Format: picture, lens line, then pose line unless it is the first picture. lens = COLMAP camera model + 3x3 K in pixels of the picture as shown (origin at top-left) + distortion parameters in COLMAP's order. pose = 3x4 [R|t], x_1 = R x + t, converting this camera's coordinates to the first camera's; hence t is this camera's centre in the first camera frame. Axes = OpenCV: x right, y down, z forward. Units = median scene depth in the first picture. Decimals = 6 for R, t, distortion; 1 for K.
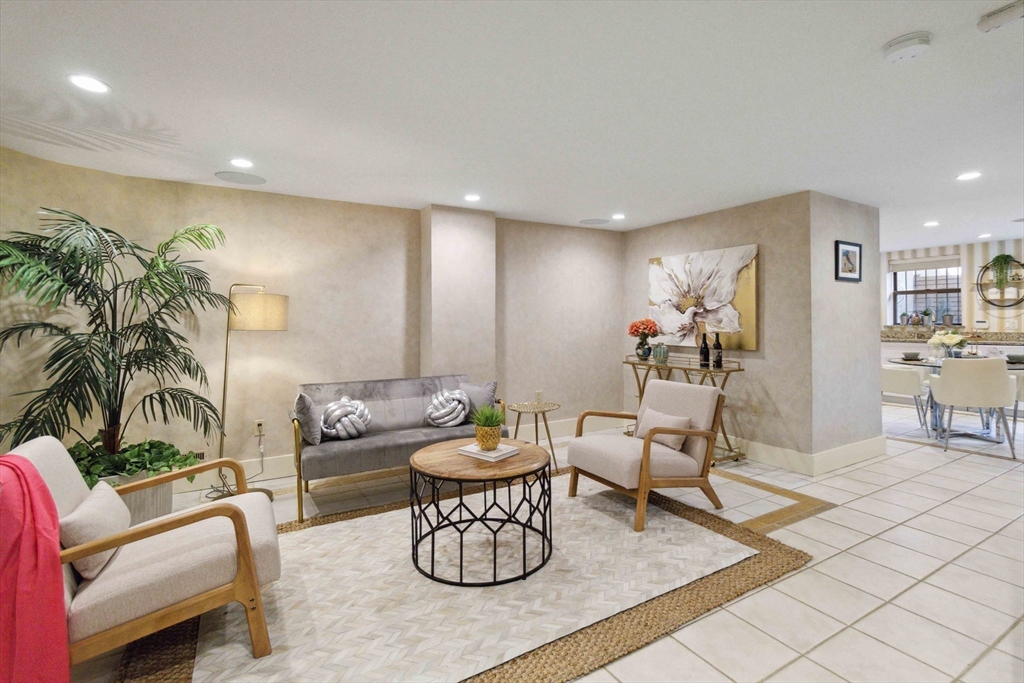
lens RADIAL K [[478.2, 0, 517.9], [0, 478.2, 321.7], [0, 0, 1]] dist [0.000396, 0.000771]
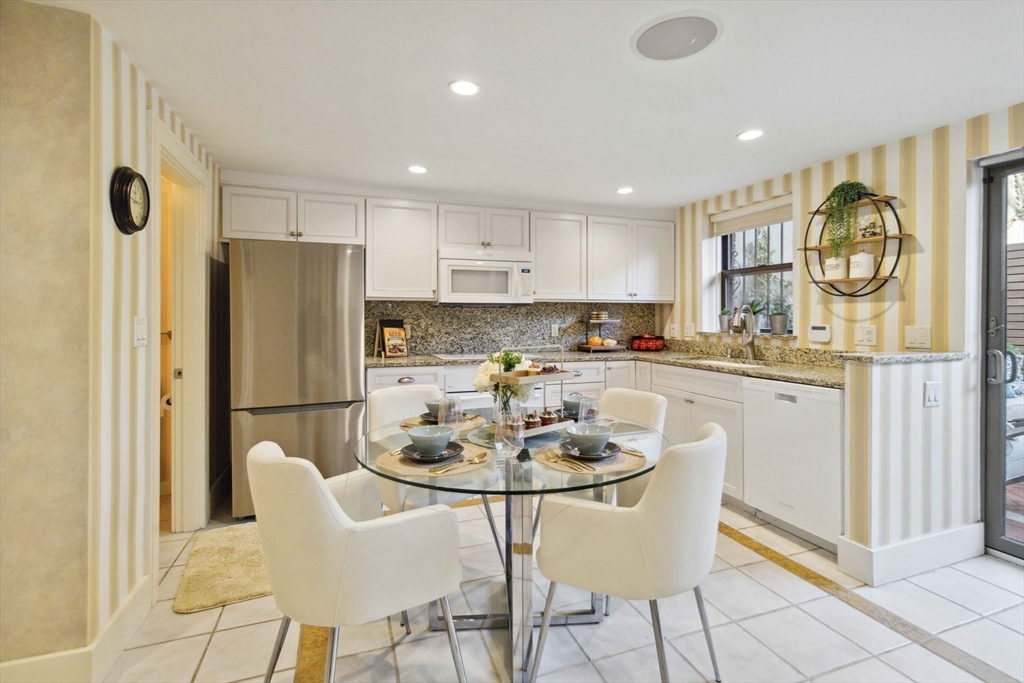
lens RADIAL K [[478.2, 0, 517.9], [0, 478.2, 321.7], [0, 0, 1]] dist [0.000396, 0.000771]
pose [[0.982696, 0.010623, -0.184918, 1.215519], [-0.008377, 0.999881, 0.012924, -0.015458], [0.185034, -0.011151, 0.982669, 0.759018]]
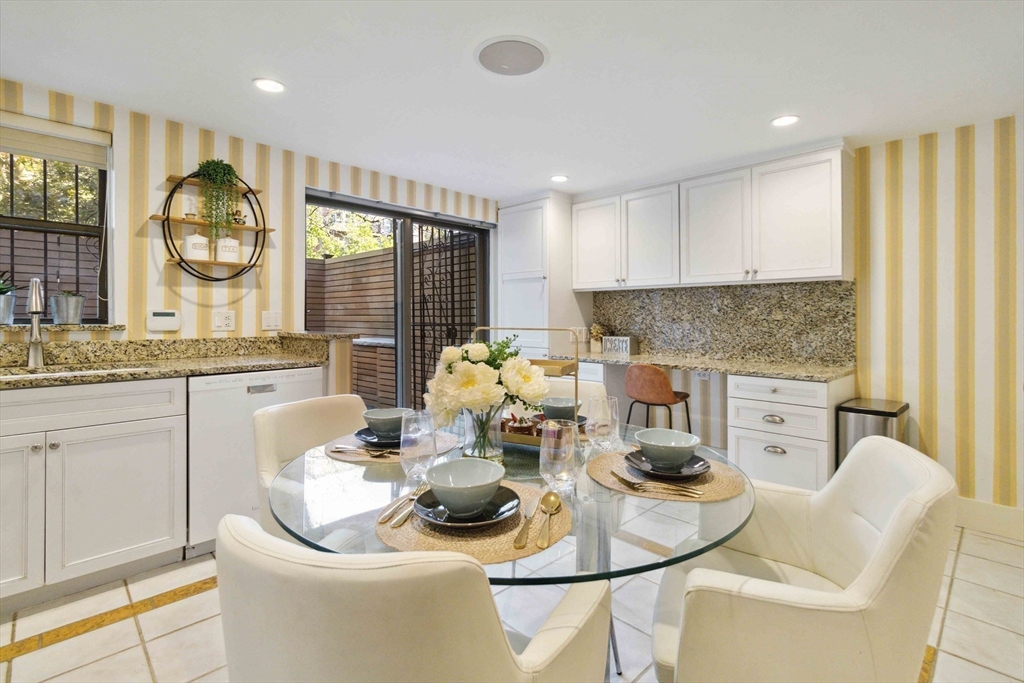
lens RADIAL K [[476.8, 0, 506.4], [0, 476.8, 315.4], [0, 0, 1]] dist [-0.001226, 0.000425]
pose [[-0.226078, 0.009319, 0.974065, 0.819143], [-0.003166, 0.999942, -0.010302, 0.007169], [-0.974104, -0.005413, -0.226036, 1.294026]]
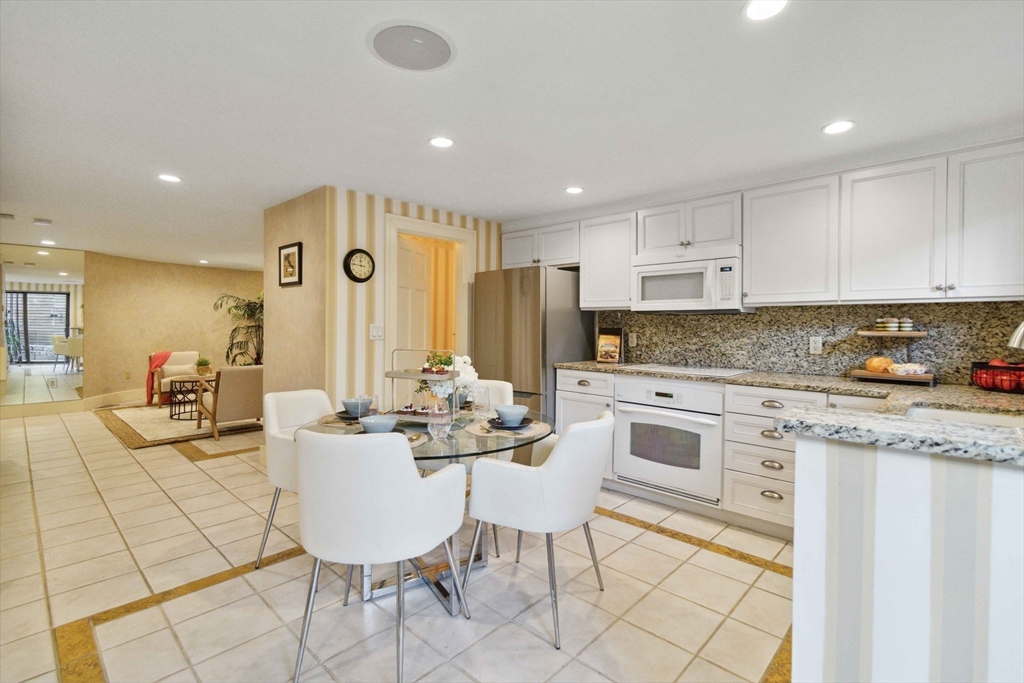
lens RADIAL K [[478.2, 0, 517.9], [0, 478.2, 321.7], [0, 0, 1]] dist [0.000396, 0.000771]
pose [[0.273583, 0.004790, -0.961836, 1.661924], [-0.005359, 0.999980, 0.003456, -0.019964], [0.961833, 0.004209, 0.273603, 1.130598]]
